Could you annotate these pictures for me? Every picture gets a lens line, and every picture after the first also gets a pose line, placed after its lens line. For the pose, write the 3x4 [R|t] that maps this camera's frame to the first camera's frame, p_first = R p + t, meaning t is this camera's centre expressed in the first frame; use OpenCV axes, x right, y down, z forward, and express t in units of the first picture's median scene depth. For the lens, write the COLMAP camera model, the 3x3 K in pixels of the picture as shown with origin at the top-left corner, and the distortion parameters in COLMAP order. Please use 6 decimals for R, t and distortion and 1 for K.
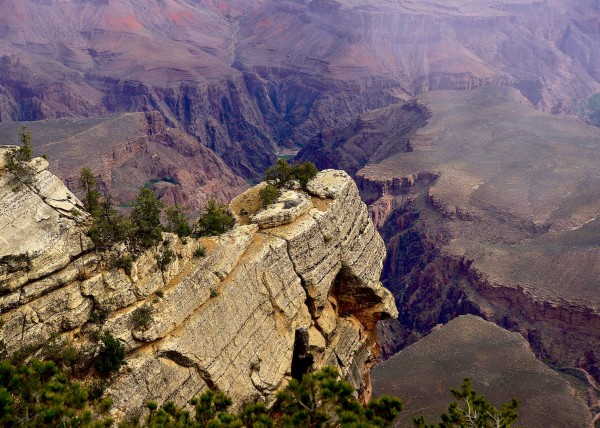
lens RADIAL K [[1052.8, 0, 304.9], [0, 1052.8, 215.9], [0, 0, 1]] dist [0.037534, 0.000000]
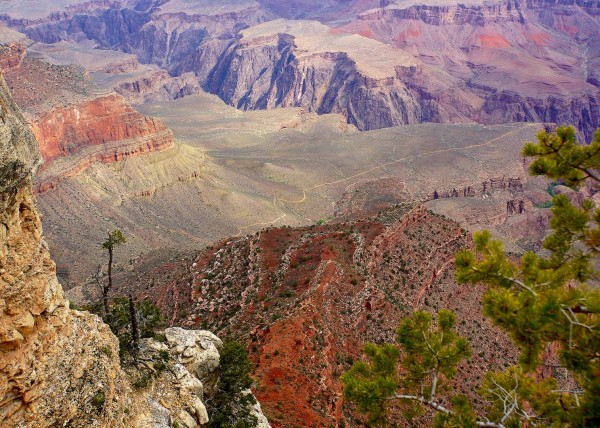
lens RADIAL K [[736.4, 0, 294.5], [0, 736.4, 215.0], [0, 0, 1]] dist [0.023511, 0.000000]
pose [[0.953776, 0.113151, -0.278401, -0.151399], [-0.093954, 0.992243, 0.081400, -0.031549], [0.285452, -0.051481, 0.957009, 0.093452]]
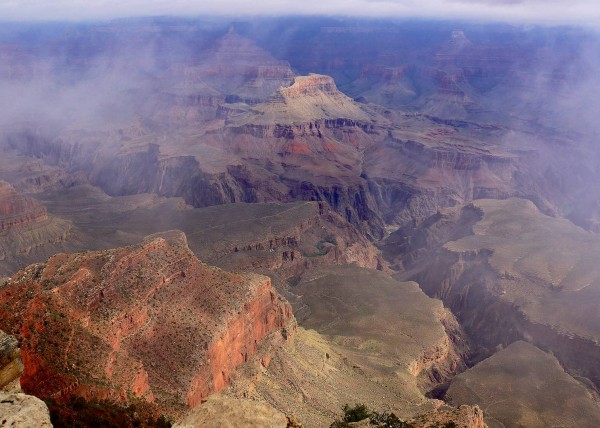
lens RADIAL K [[570.9, 0, 301.7], [0, 570.9, 213.6], [0, 0, 1]] dist [-0.119103, 0.000000]
pose [[0.990845, 0.061948, -0.119953, -0.053842], [-0.069508, 0.995781, -0.059902, -0.016685], [0.115736, 0.067692, 0.990971, 0.044393]]
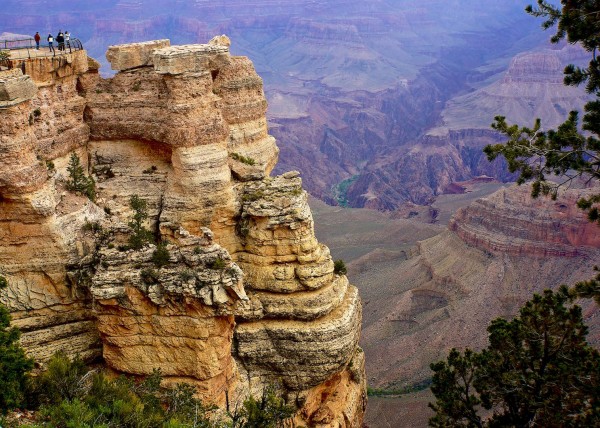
lens RADIAL K [[817.6, 0, 321.8], [0, 817.6, 213.5], [0, 0, 1]] dist [-0.009544, 0.000000]
pose [[0.986378, -0.041324, 0.159222, 0.083283], [0.055801, 0.994595, -0.087556, 0.022871], [-0.154743, 0.095248, 0.983353, -0.053775]]
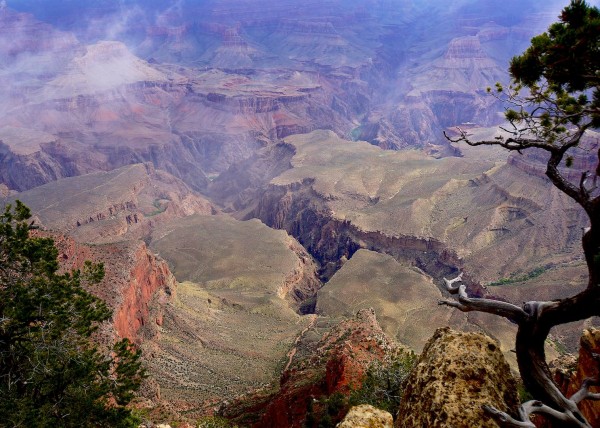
lens RADIAL K [[525.4, 0, 297.6], [0, 525.4, 213.1], [0, 0, 1]] dist [-0.145119, 0.073858]
pose [[0.962783, -0.131893, 0.235909, -0.101015], [0.124278, 0.991137, 0.046931, -0.018197], [-0.240007, -0.015866, 0.970641, 0.051518]]
